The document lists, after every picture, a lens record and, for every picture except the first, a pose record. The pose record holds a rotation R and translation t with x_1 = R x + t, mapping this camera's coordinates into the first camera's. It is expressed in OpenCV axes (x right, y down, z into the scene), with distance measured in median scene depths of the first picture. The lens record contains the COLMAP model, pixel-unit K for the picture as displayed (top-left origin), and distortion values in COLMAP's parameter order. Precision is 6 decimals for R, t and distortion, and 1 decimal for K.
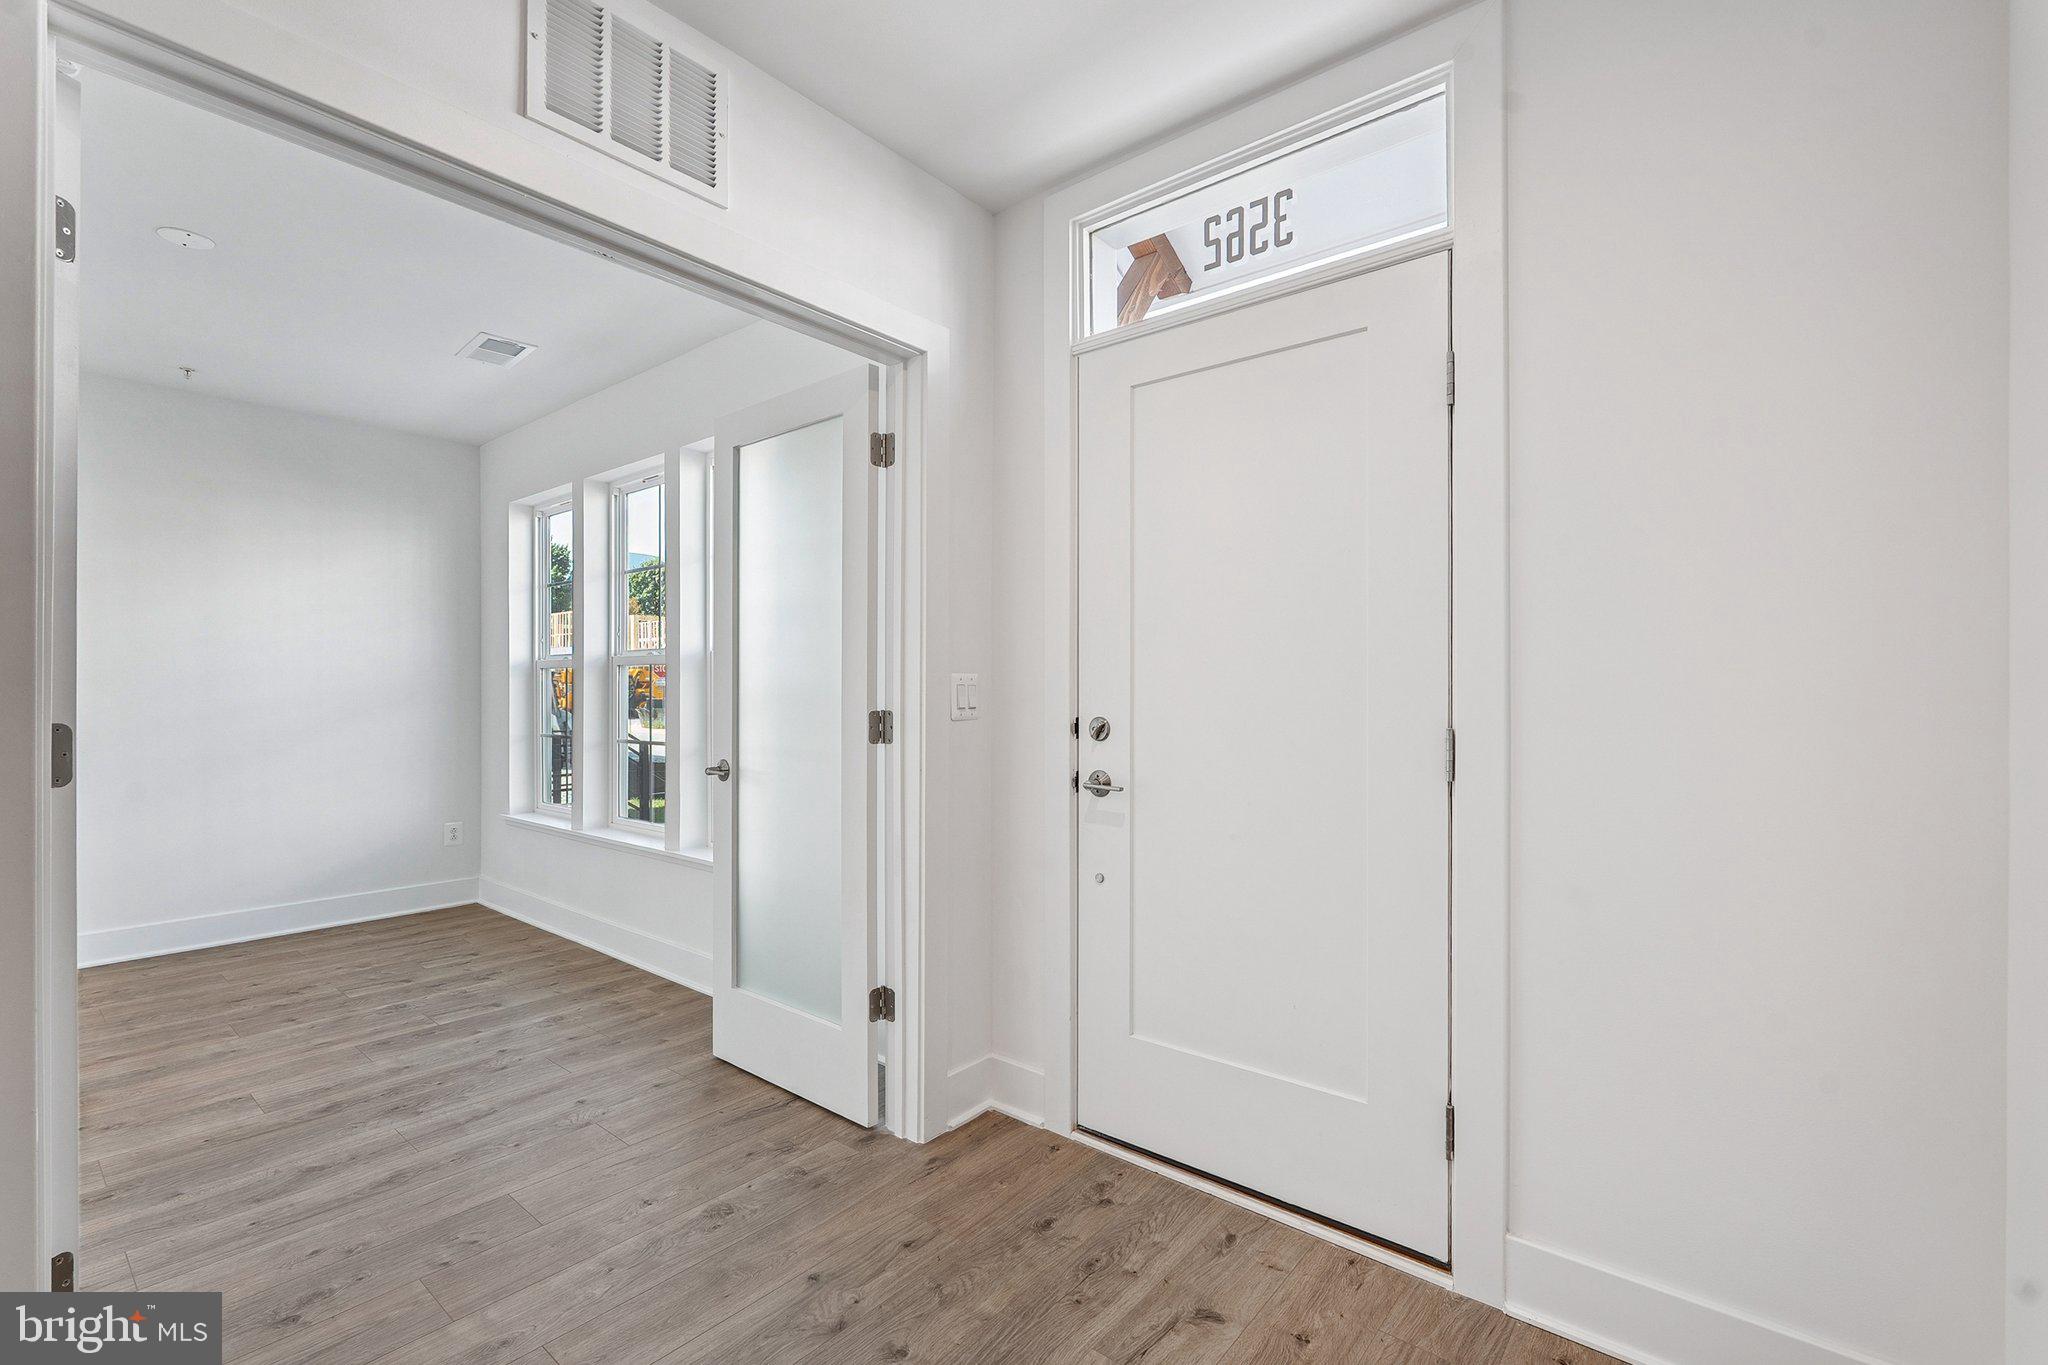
lens RADIAL K [[909.4, 0, 1024.2], [0, 909.4, 685.2], [0, 0, 1]] dist [-0.000707, -0.000104]
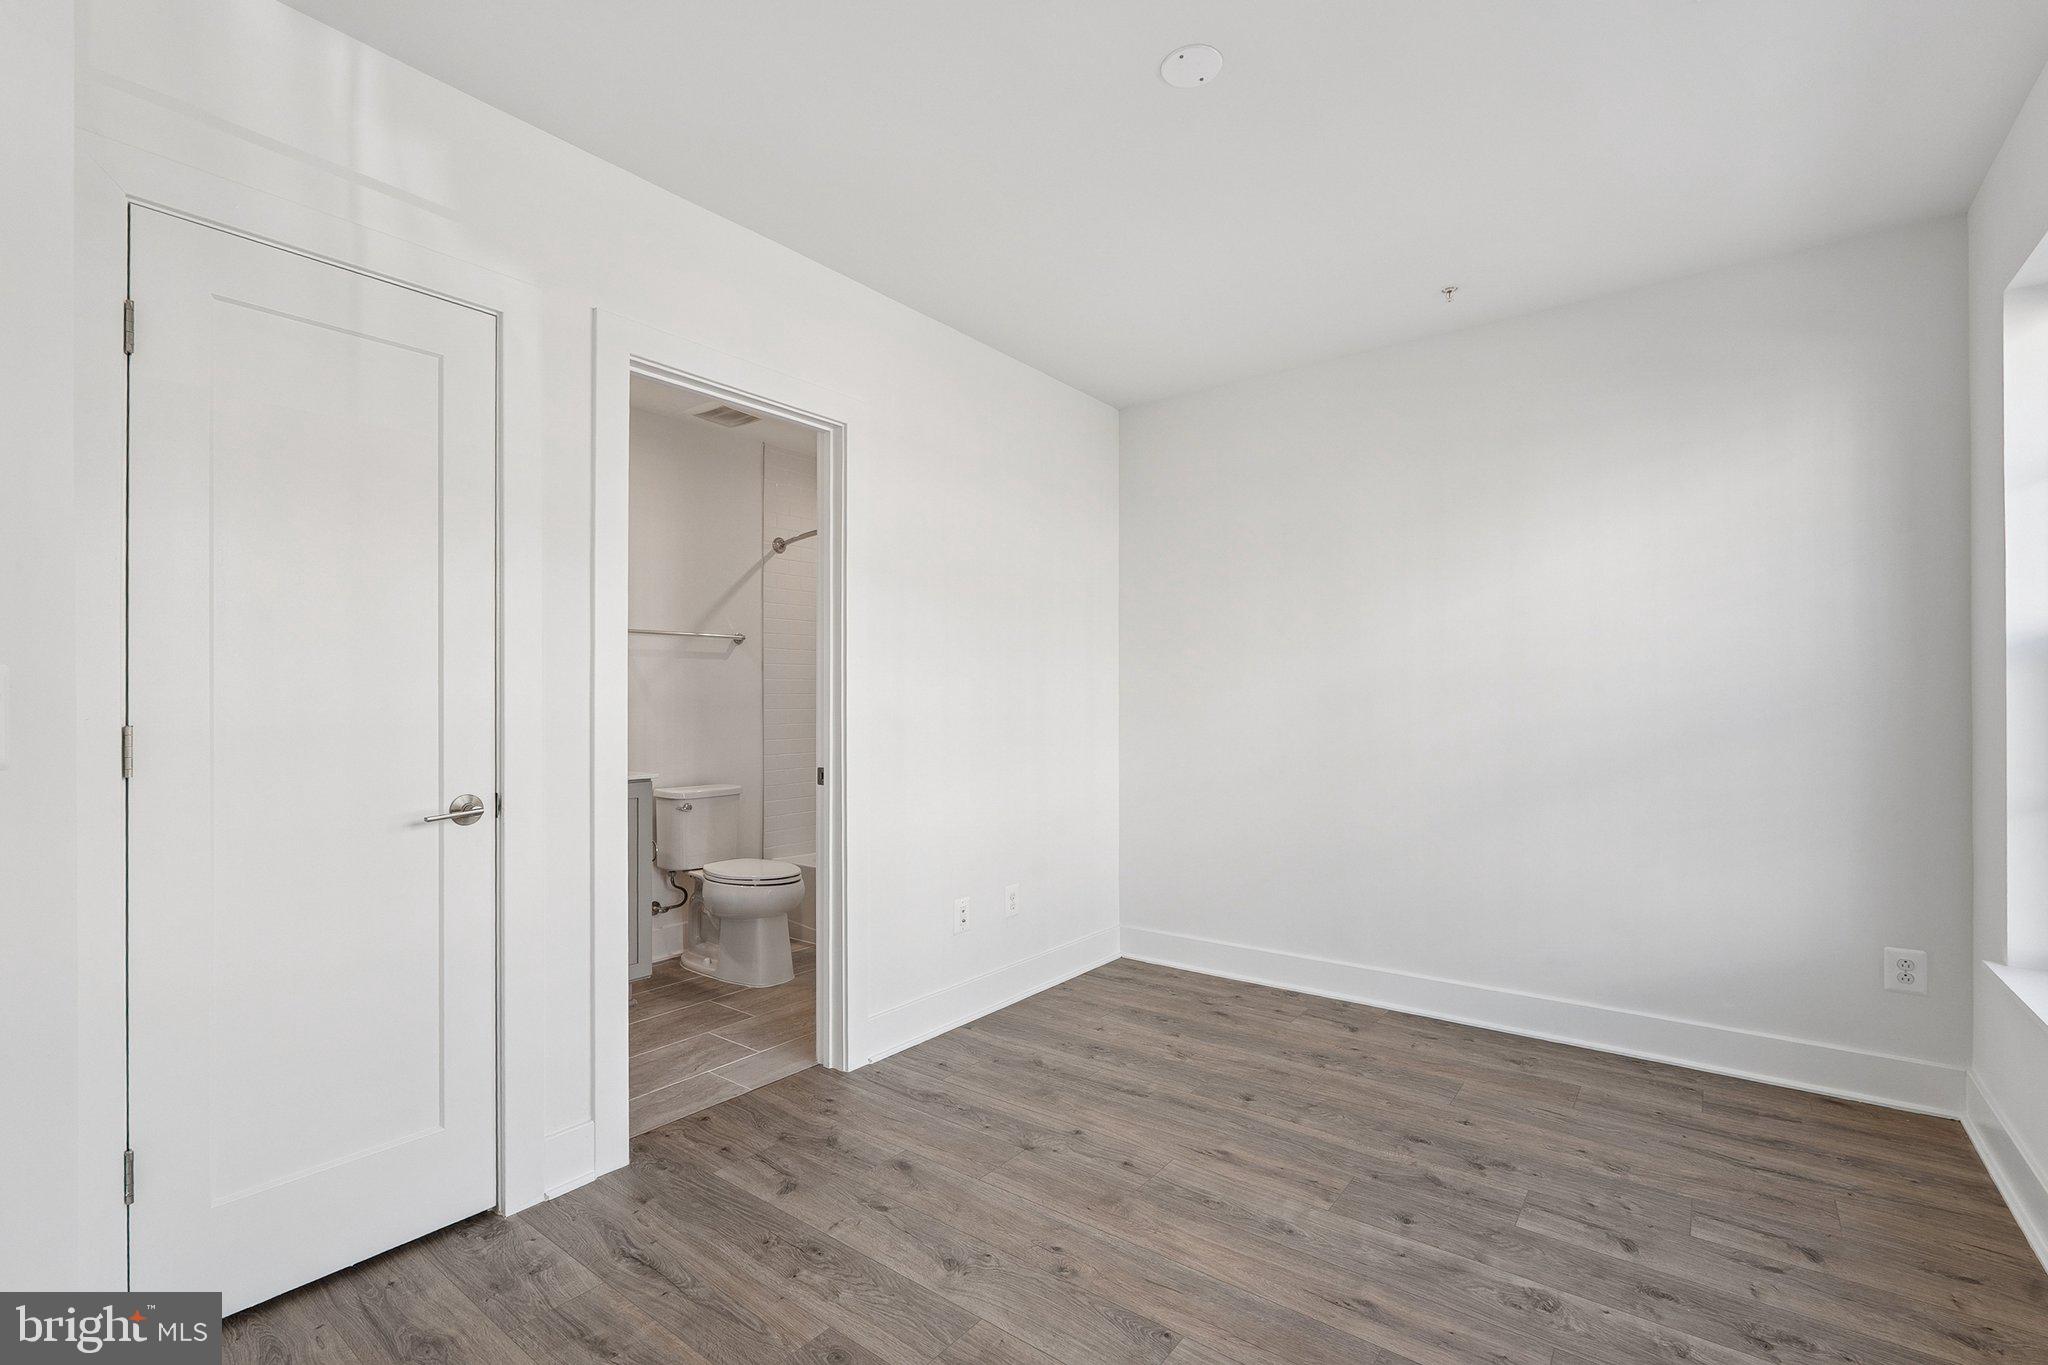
lens RADIAL K [[909.4, 0, 1024.6], [0, 909.4, 688.7], [0, 0, 1]] dist [-0.000707, -0.000104]
pose [[0.037695, -0.008940, -0.999249, -0.166665], [0.005885, 0.999945, -0.008724, 0.001408], [0.999272, -0.005551, 0.037745, 0.666345]]
